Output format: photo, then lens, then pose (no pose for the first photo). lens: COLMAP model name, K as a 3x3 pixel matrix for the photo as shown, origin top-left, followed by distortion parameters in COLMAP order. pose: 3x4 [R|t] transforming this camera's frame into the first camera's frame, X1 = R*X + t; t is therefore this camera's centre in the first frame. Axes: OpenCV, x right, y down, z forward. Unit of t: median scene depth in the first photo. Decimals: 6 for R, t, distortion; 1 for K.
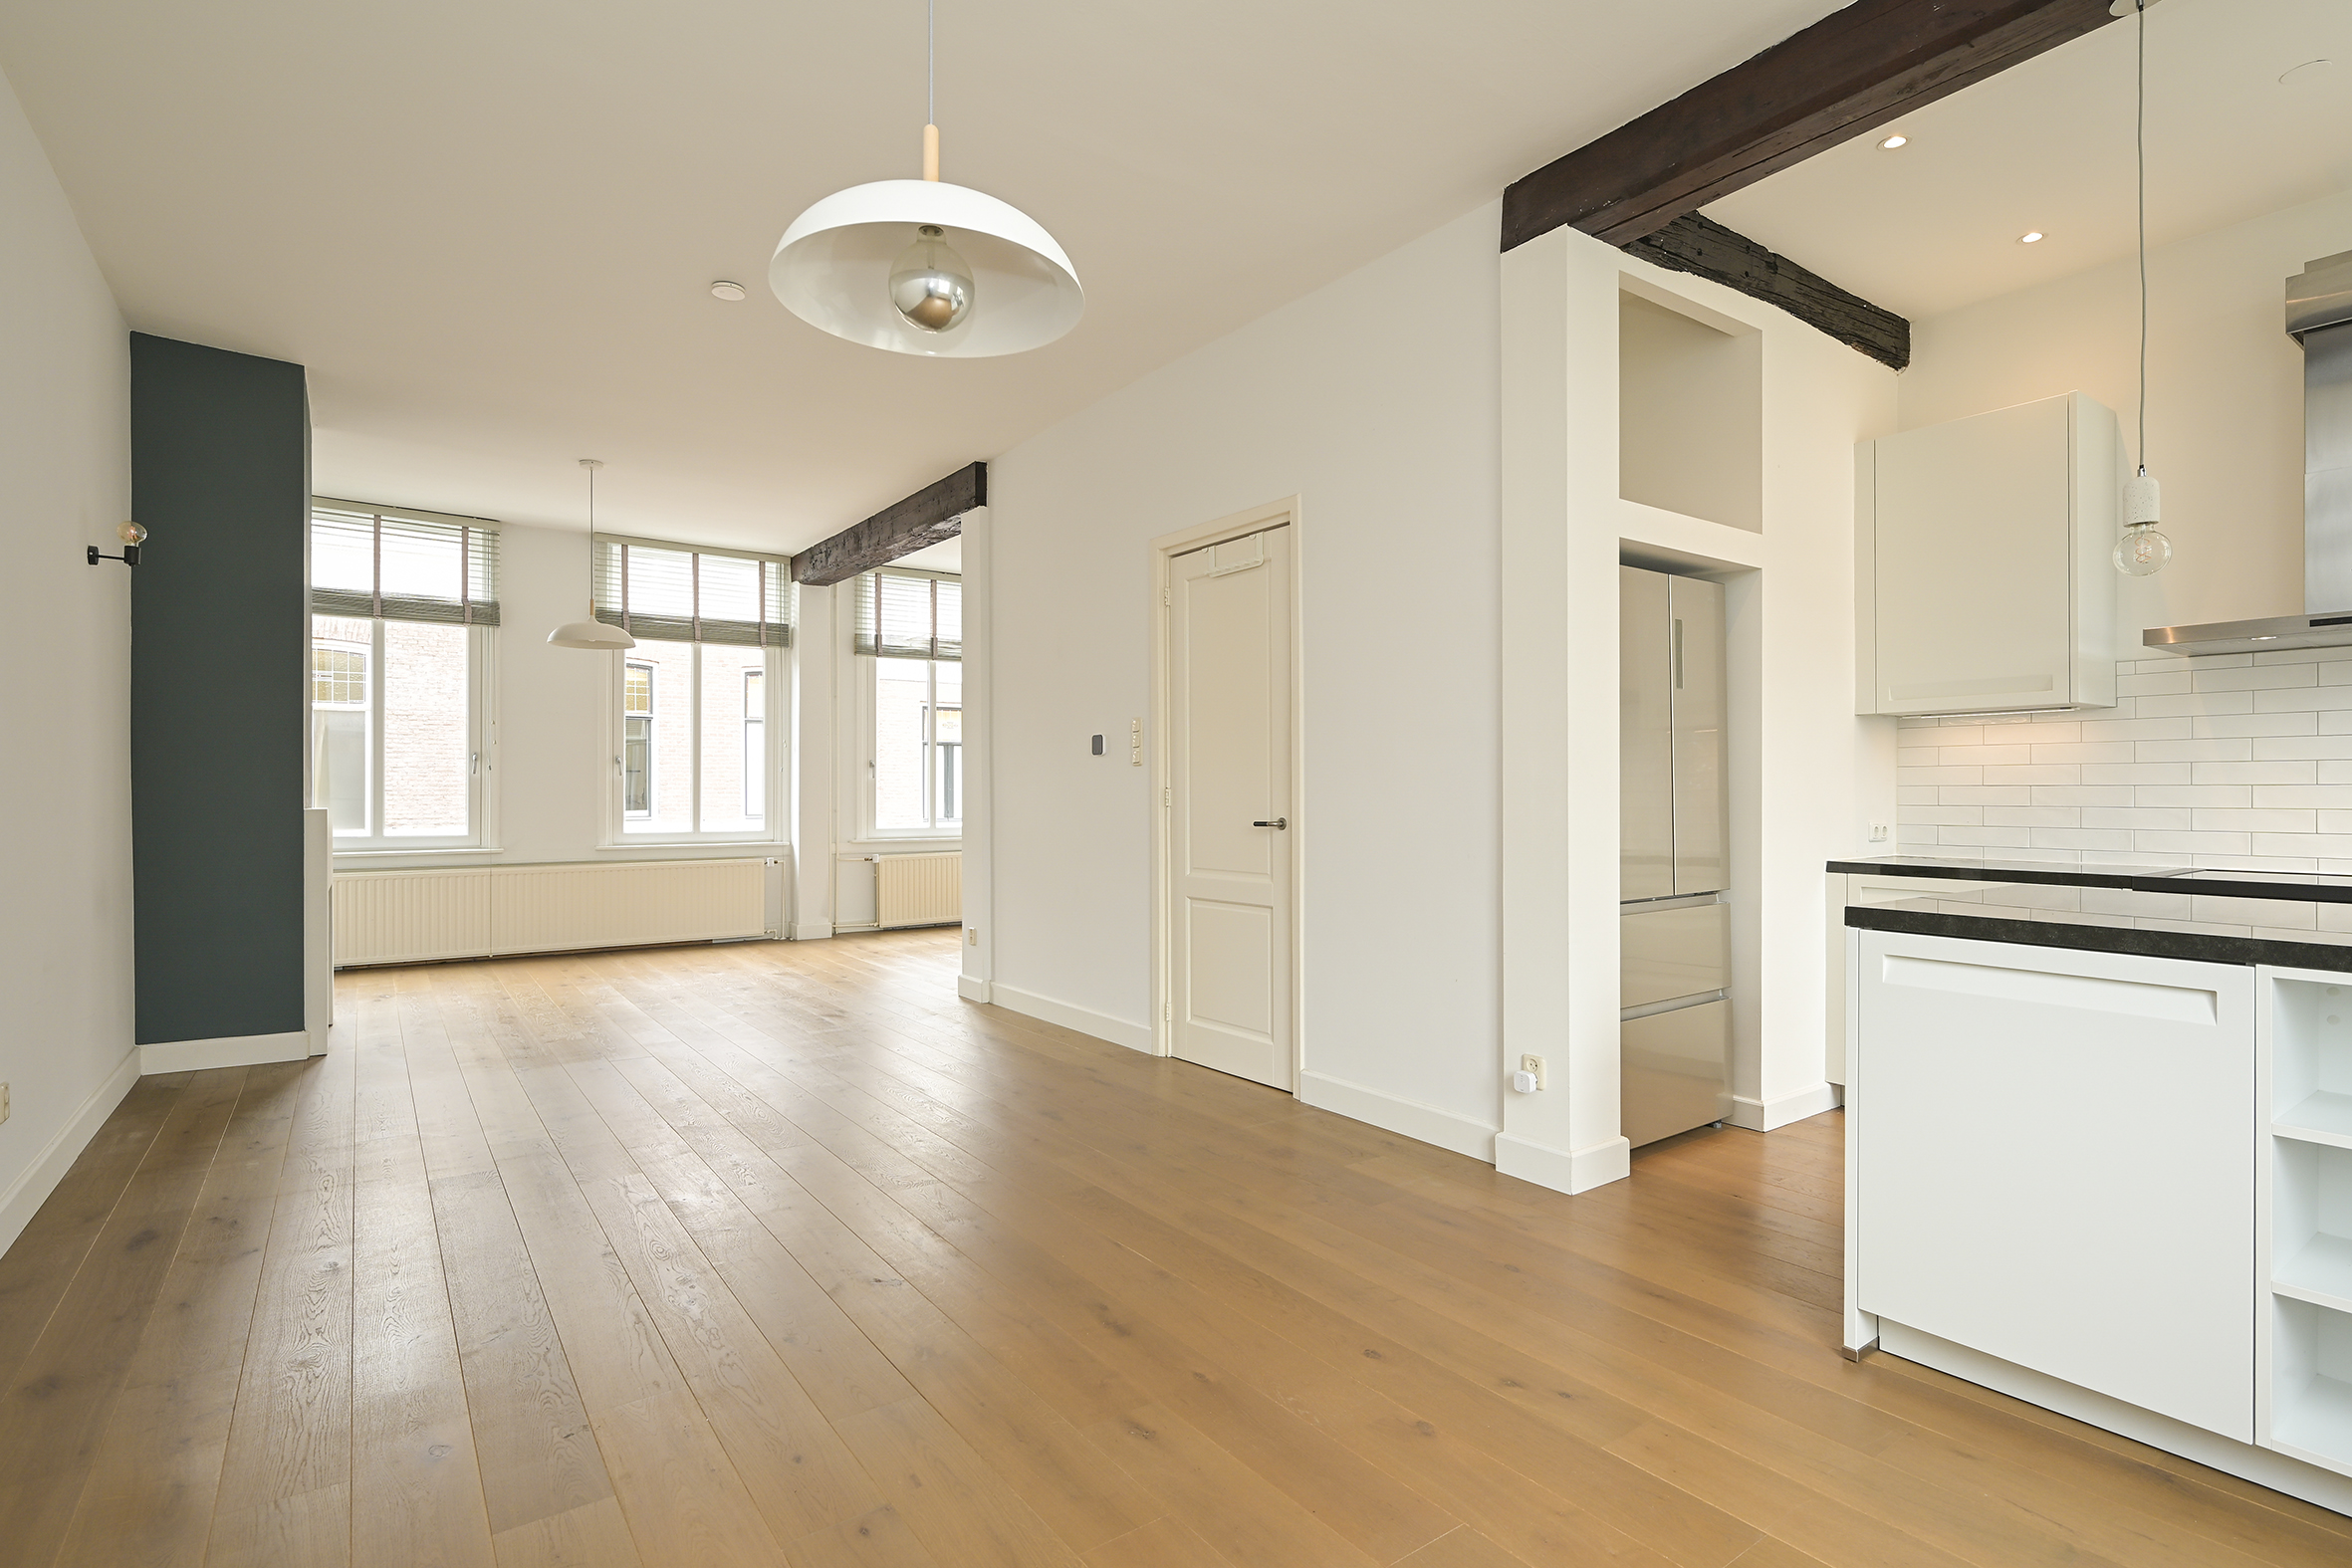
lens RADIAL K [[1137.9, 0, 1173.6], [0, 1137.9, 786.9], [0, 0, 1]] dist [0.001456, -0.000043]
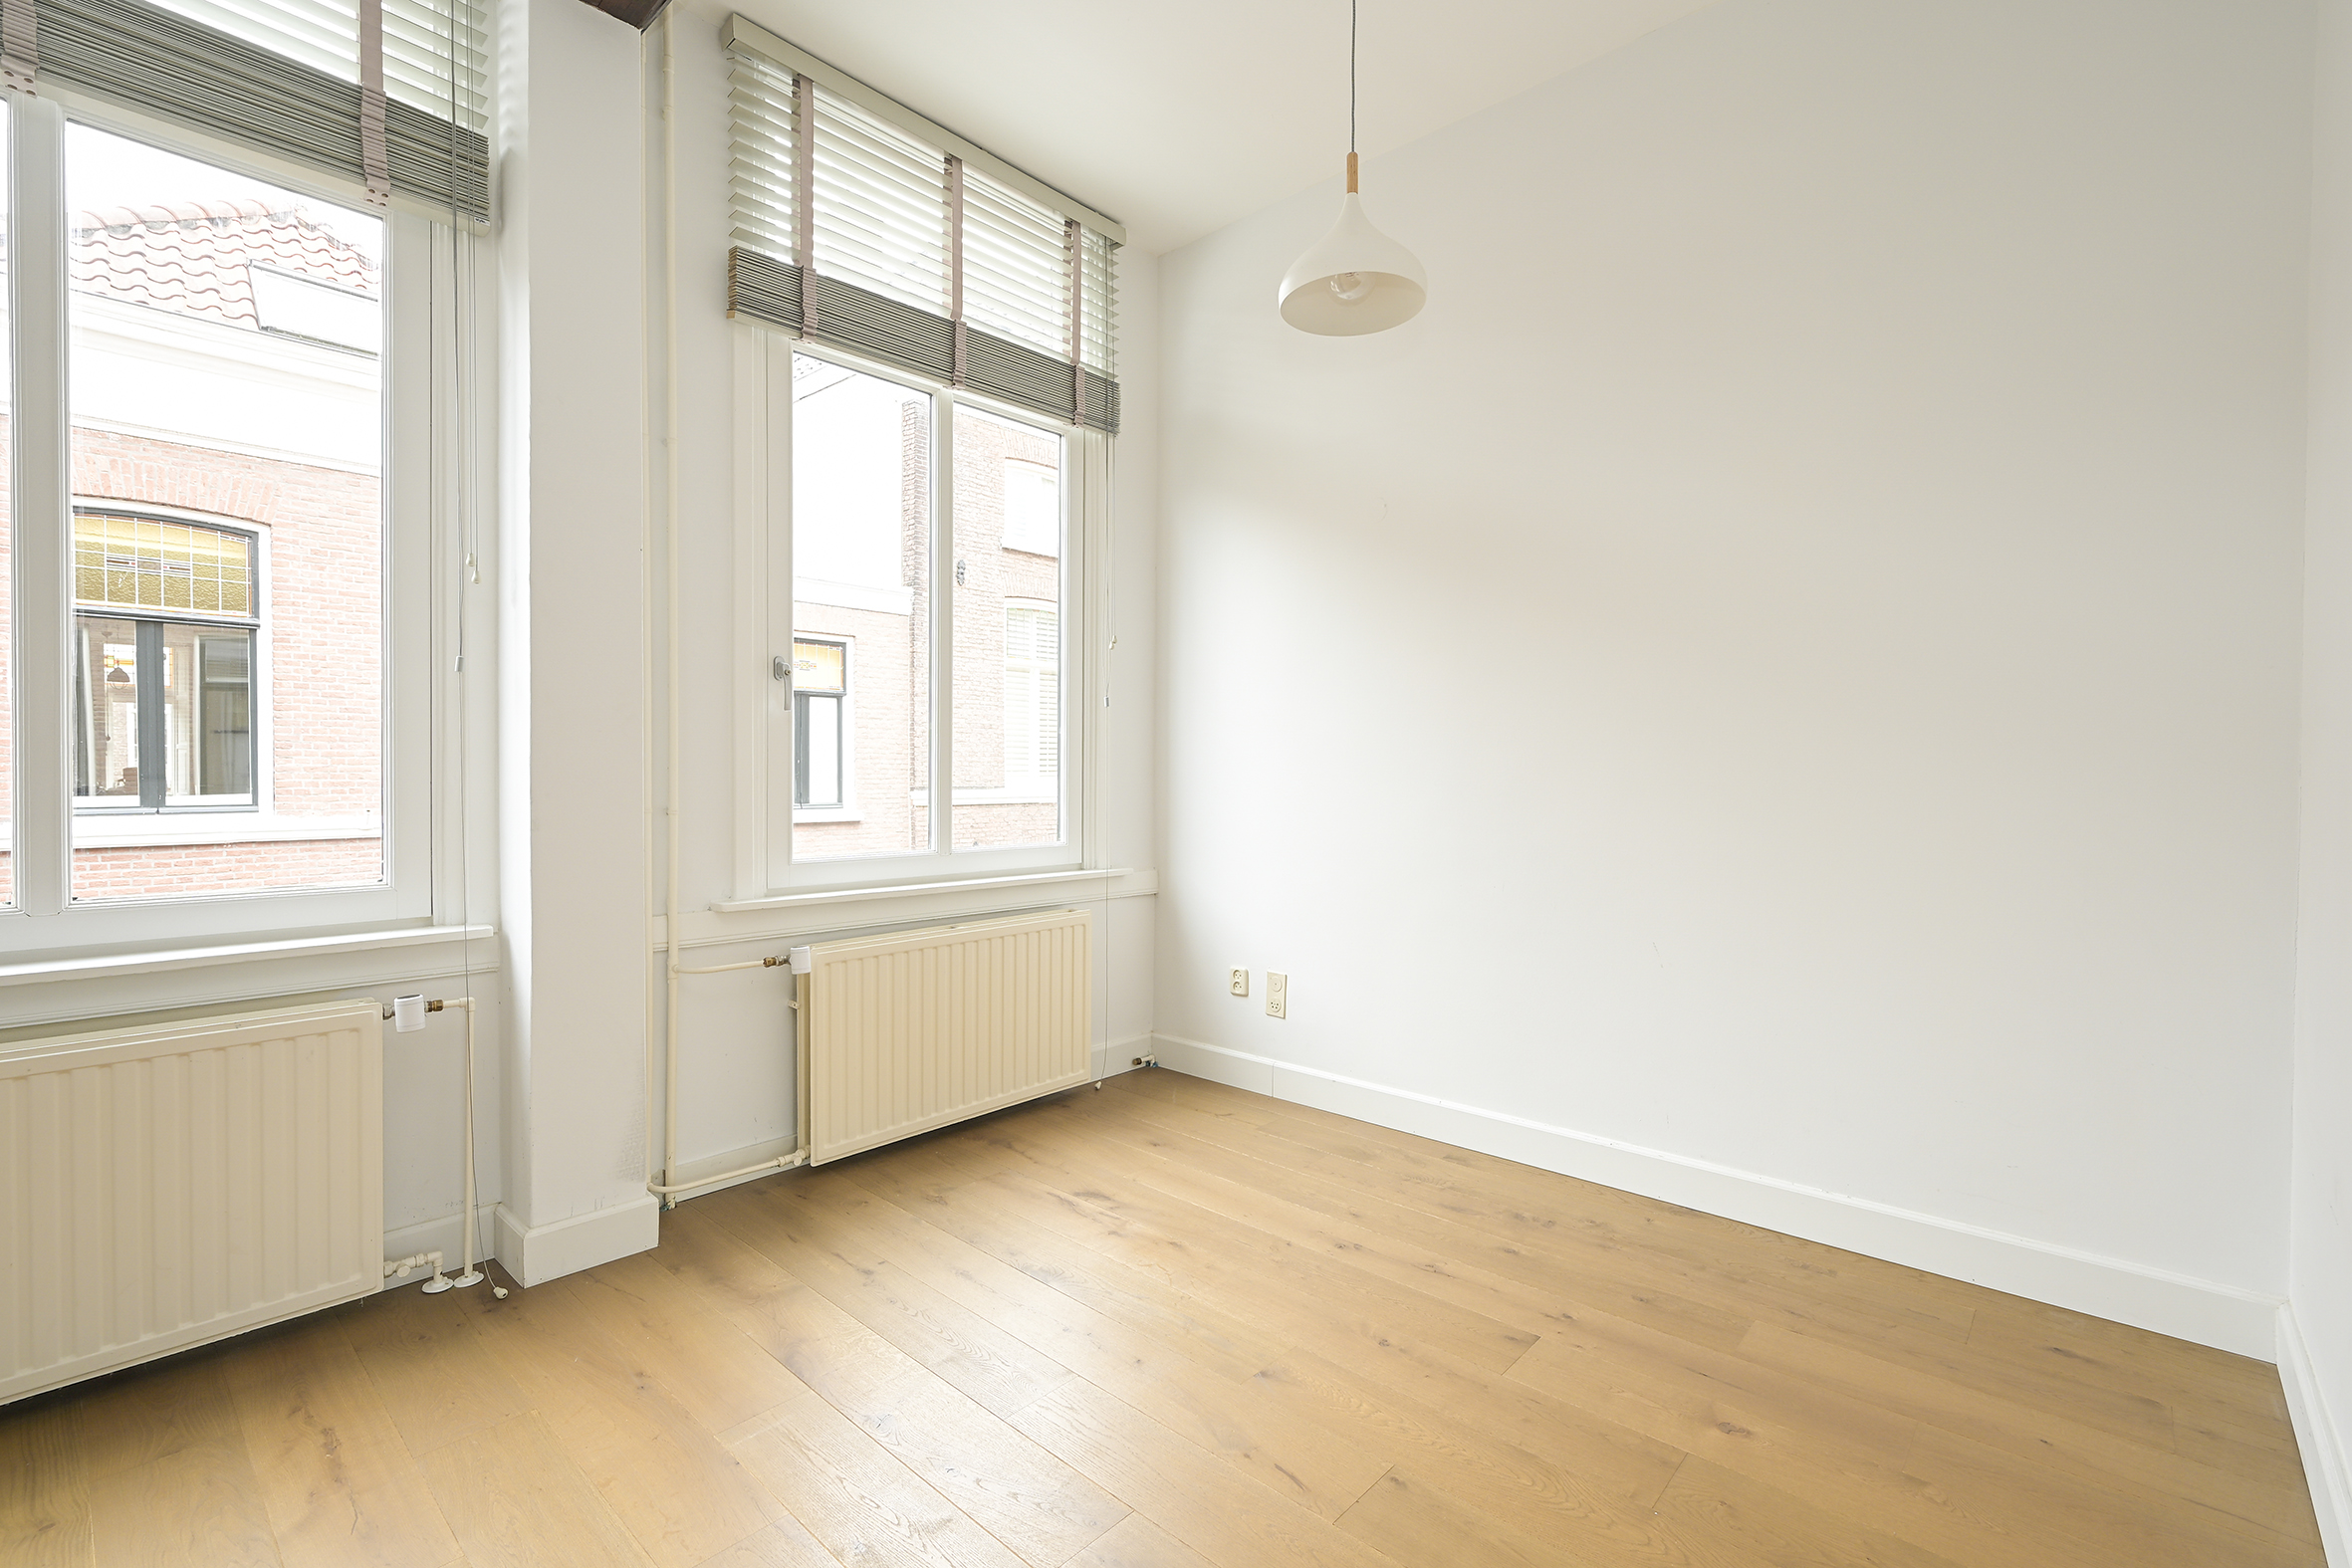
lens RADIAL K [[1049.7, 0, 1176.0], [0, 1049.7, 784.0], [0, 0, 1]] dist [-0.000094, -0.000173]
pose [[0.977415, 0.002198, 0.211317, -0.230533], [-0.005946, 0.999836, 0.017101, 0.008403], [-0.211244, -0.017971, 0.977268, 0.720050]]
